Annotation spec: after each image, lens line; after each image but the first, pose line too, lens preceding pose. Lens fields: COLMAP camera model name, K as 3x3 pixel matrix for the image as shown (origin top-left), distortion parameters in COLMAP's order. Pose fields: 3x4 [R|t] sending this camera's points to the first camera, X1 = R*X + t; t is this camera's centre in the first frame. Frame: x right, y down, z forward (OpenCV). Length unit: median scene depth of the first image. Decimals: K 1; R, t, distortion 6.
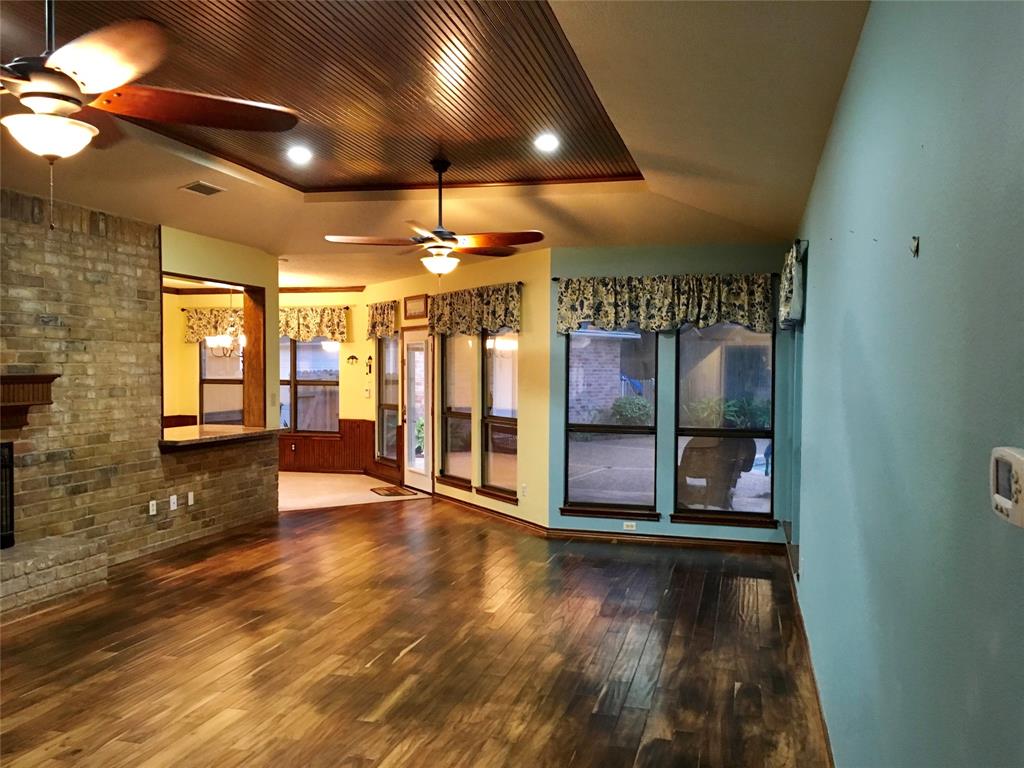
lens RADIAL K [[870.6, 0, 517.7], [0, 870.6, 388.8], [0, 0, 1]] dist [0.044455, -0.028851]
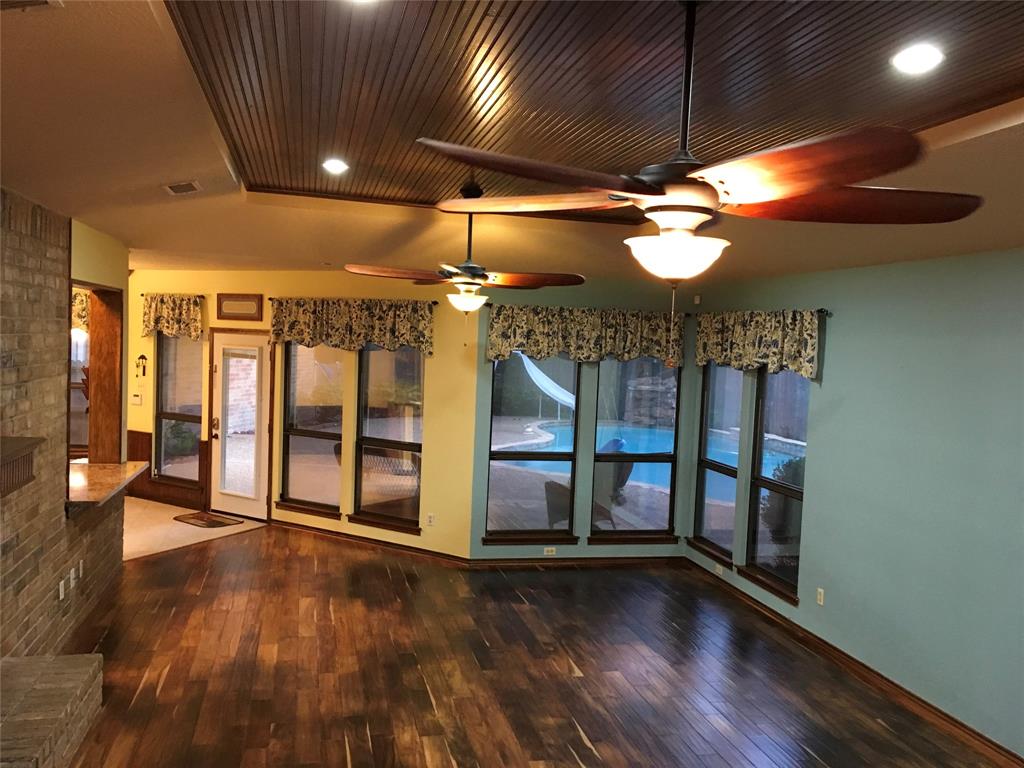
lens RADIAL K [[870.6, 0, 518.2], [0, 870.6, 379.1], [0, 0, 1]] dist [0.044455, -0.028851]
pose [[0.877374, 0.007068, 0.479756, -0.401307], [-0.023322, 0.999338, 0.027927, -0.072441], [-0.479241, -0.035691, 0.876958, 0.132762]]
